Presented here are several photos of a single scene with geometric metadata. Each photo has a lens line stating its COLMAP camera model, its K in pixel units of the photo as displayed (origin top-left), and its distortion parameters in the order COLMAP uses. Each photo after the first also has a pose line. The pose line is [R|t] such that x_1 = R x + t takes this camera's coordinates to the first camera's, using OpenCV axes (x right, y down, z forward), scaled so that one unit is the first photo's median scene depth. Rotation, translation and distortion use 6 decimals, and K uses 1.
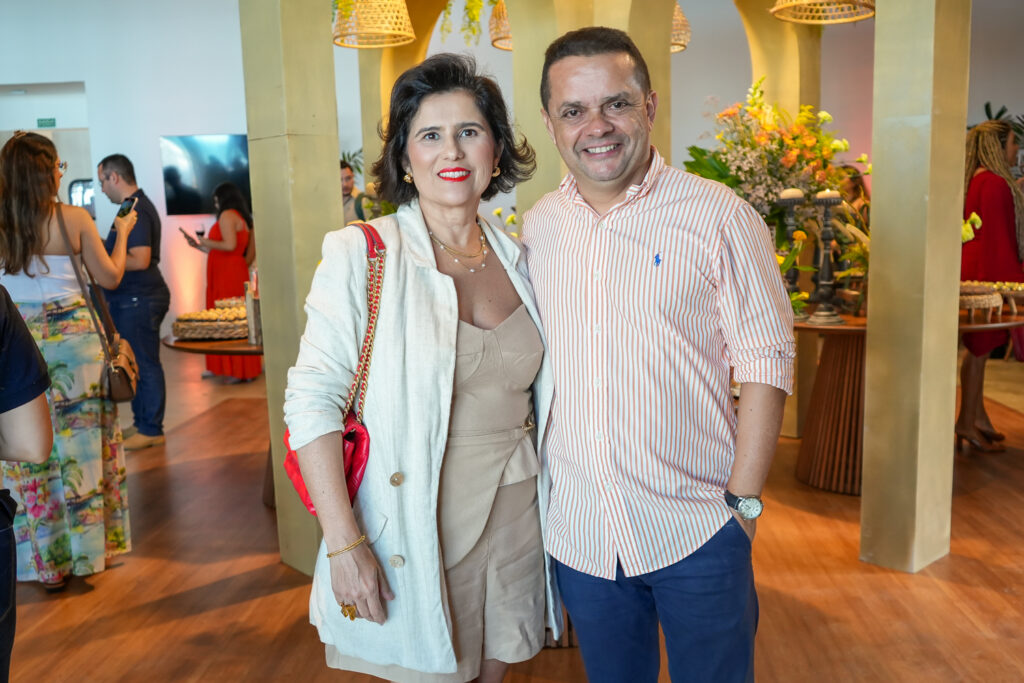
lens RADIAL K [[945.5, 0, 512.0], [0, 945.5, 341.5], [0, 0, 1]] dist [-0.004051, 0.004888]
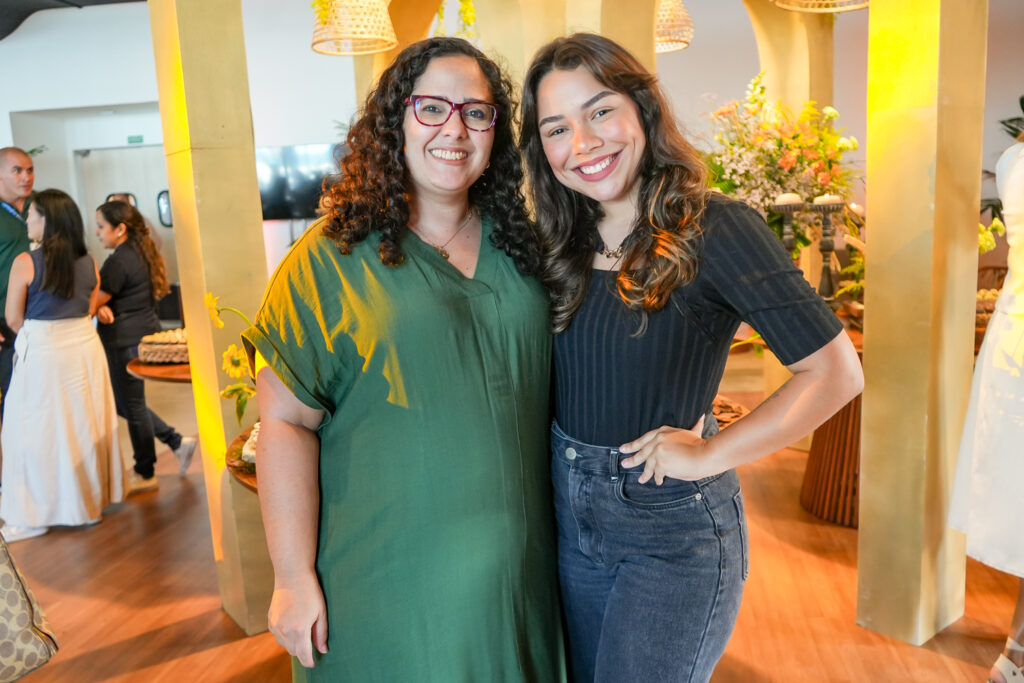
lens RADIAL K [[846.7, 0, 518.6], [0, 846.7, 341.8], [0, 0, 1]] dist [-0.006292, 0.002102]
pose [[0.997178, -0.007469, -0.074695, 0.093188], [0.008840, 0.999798, 0.018034, -0.034738], [0.074545, -0.018644, 0.997043, 0.163156]]
